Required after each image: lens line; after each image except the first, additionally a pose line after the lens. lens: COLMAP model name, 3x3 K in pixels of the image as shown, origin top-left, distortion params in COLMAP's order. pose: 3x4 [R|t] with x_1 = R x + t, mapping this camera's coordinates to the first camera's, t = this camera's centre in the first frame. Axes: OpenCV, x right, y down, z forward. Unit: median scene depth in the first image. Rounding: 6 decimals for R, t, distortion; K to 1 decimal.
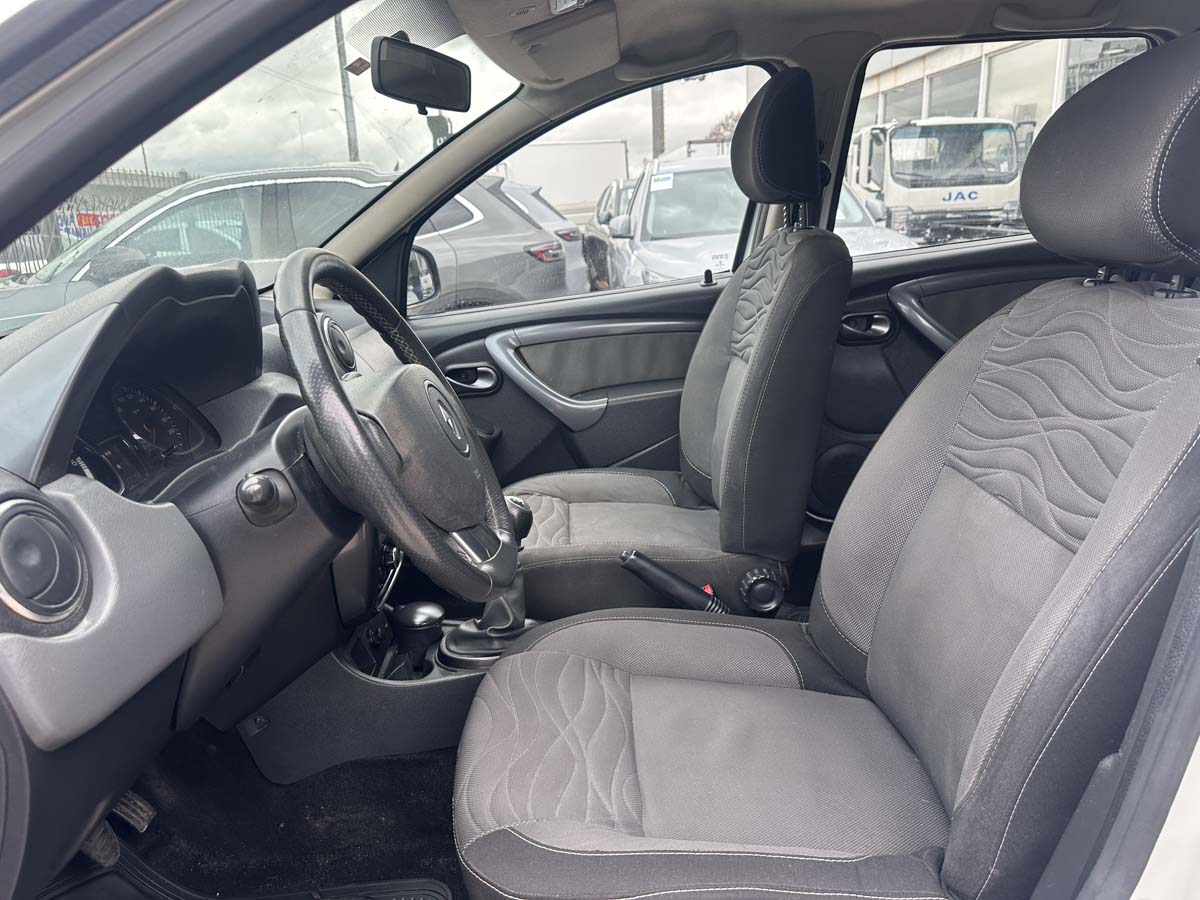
lens RADIAL K [[830.5, 0, 595.8], [0, 830.5, 473.7], [0, 0, 1]] dist [0.022225, -0.001579]
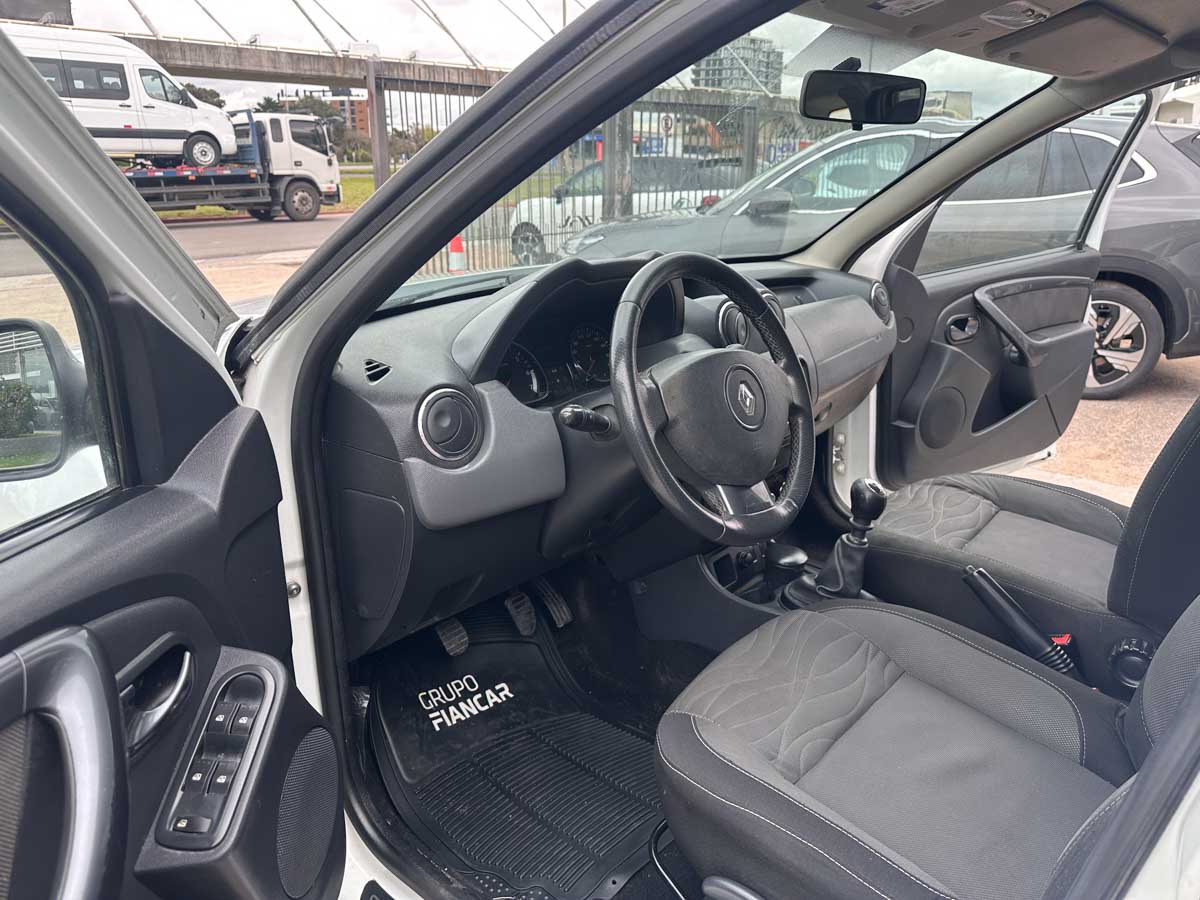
lens RADIAL K [[833.2, 0, 605.3], [0, 833.2, 452.4], [0, 0, 1]] dist [0.007214, -0.009604]
pose [[0.723439, 0.268213, -0.636159, 0.366086], [-0.235409, 0.962062, 0.137911, -0.083169], [0.649014, 0.049987, 0.759133, -0.061898]]
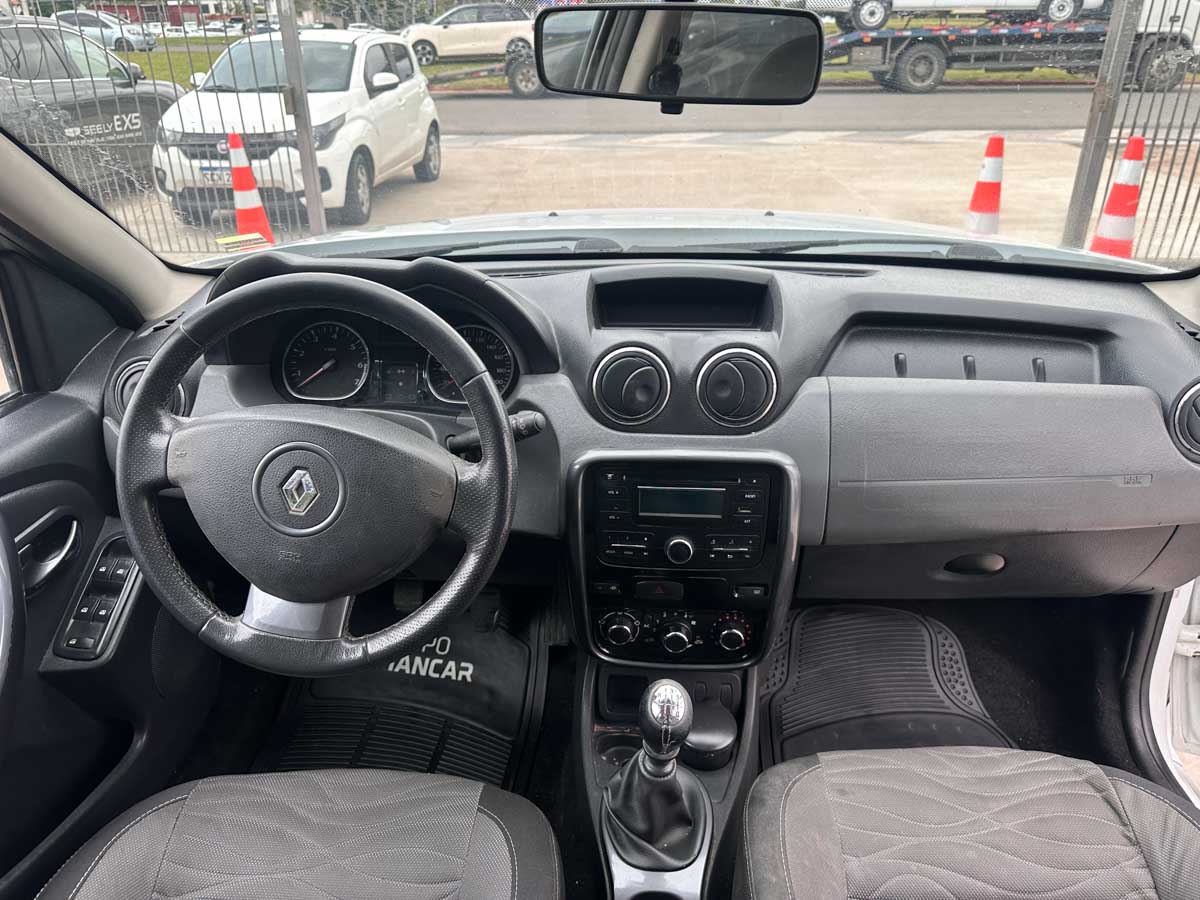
lens RADIAL K [[833.2, 0, 605.3], [0, 833.2, 452.4], [0, 0, 1]] dist [0.007214, -0.009604]
pose [[-0.100512, 0.499321, -0.860567, 0.418471], [-0.284009, 0.814559, 0.505798, -0.499265], [0.953539, 0.295248, 0.059938, 0.946844]]
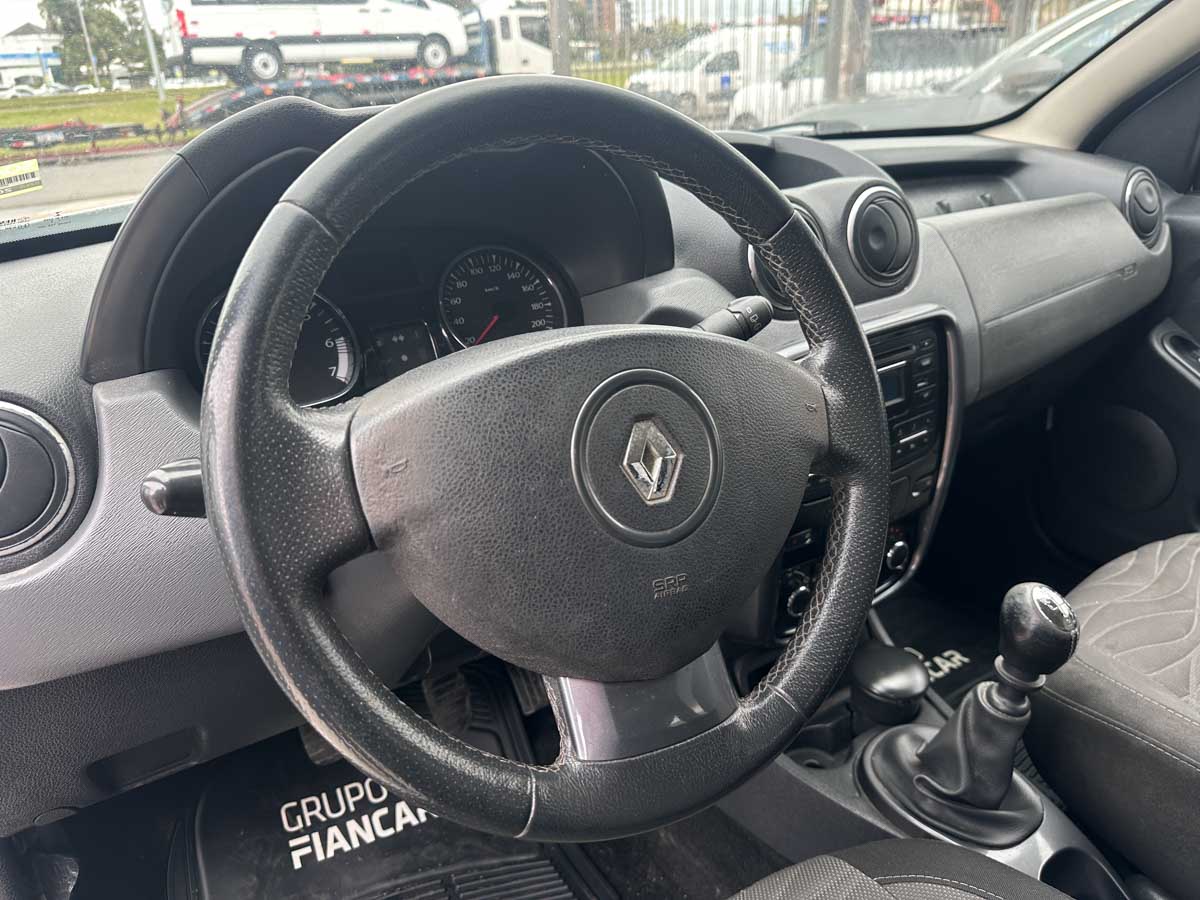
lens RADIAL K [[855.7, 0, 597.3], [0, 855.7, 459.4], [0, 0, 1]] dist [-0.020816, -0.000876]
pose [[0.513558, 0.384724, -0.766972, 0.137745], [-0.235960, 0.922709, 0.304847, -0.157080], [0.824974, 0.024418, 0.564643, 0.525184]]
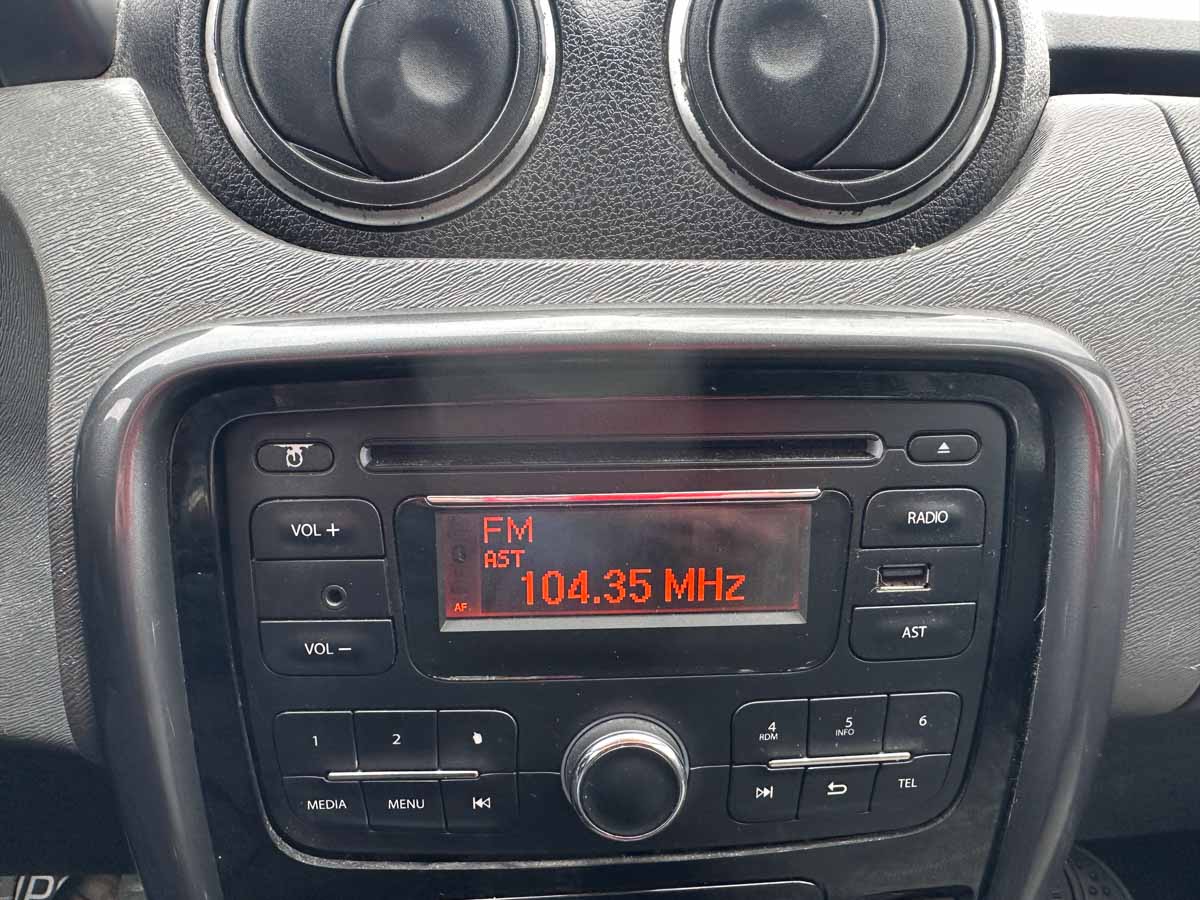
lens RADIAL K [[838.3, 0, 600.0], [0, 838.3, 450.0], [0, 0, 1]] dist [0.080686, 0.000777]
pose [[0.026969, 0.356321, -0.933974, -0.122781], [-0.303581, 0.893107, 0.331963, -0.135914], [0.952424, 0.274584, 0.132258, 1.048284]]
